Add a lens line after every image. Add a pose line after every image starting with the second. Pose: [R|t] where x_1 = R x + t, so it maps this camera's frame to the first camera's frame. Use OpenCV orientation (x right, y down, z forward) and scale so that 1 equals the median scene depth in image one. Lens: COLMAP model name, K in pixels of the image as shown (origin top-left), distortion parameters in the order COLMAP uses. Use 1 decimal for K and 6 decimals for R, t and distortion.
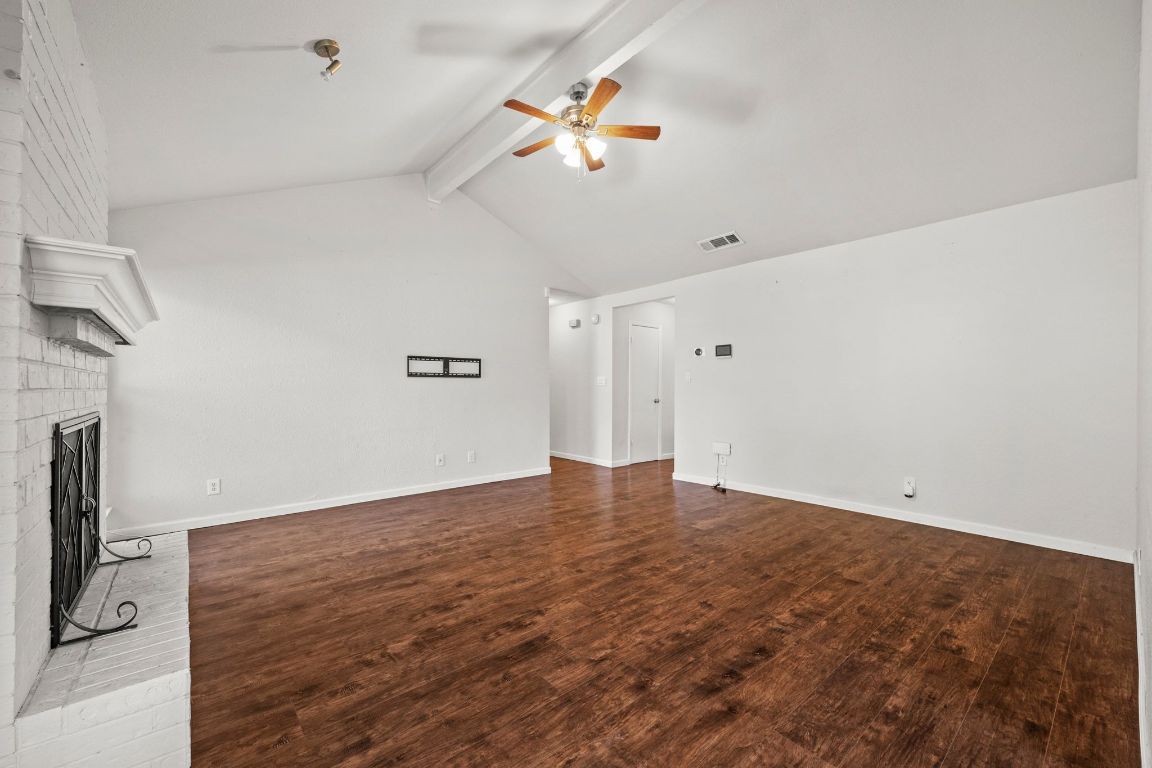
lens RADIAL K [[462.1, 0, 576.0], [0, 462.1, 384.0], [0, 0, 1]] dist [-0.000148, -0.000018]
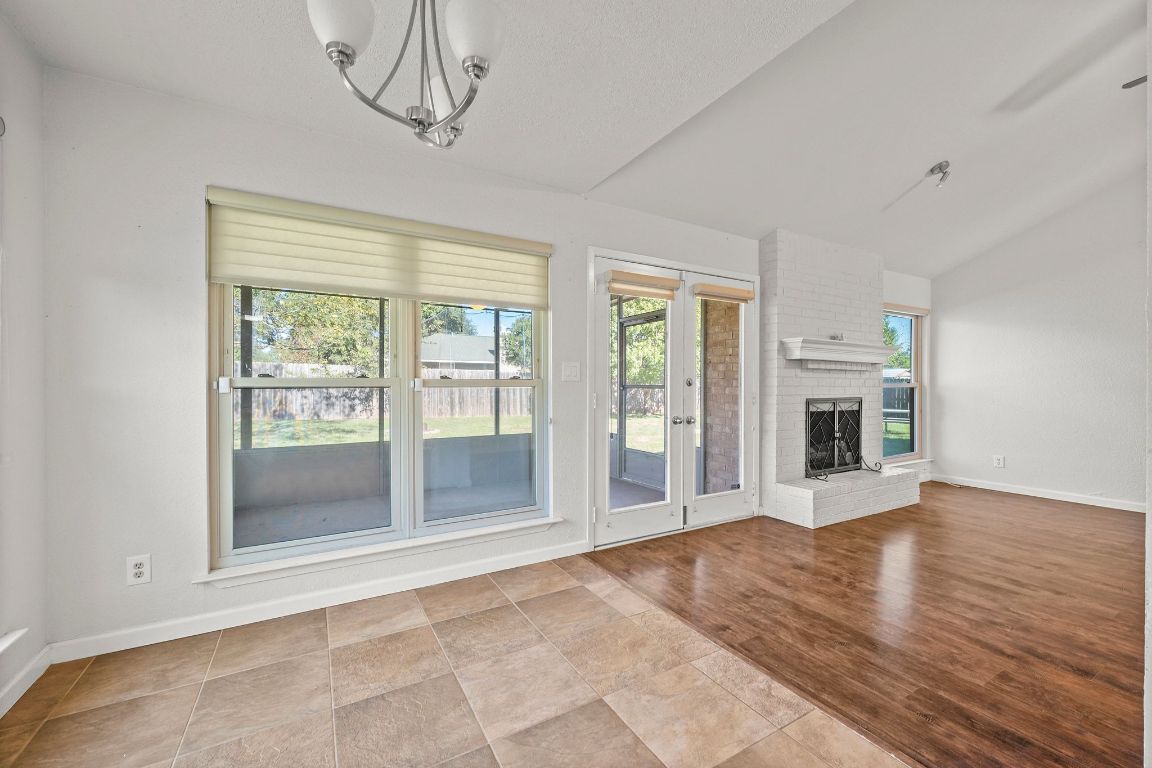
lens RADIAL K [[458.5, 0, 574.4], [0, 458.5, 385.6], [0, 0, 1]] dist [-0.000610, 0.000054]
pose [[-0.179015, 0.002313, -0.983844, 0.957219], [0.005045, 0.999986, 0.001433, -0.002794], [0.983833, -0.004707, -0.179024, 0.056473]]
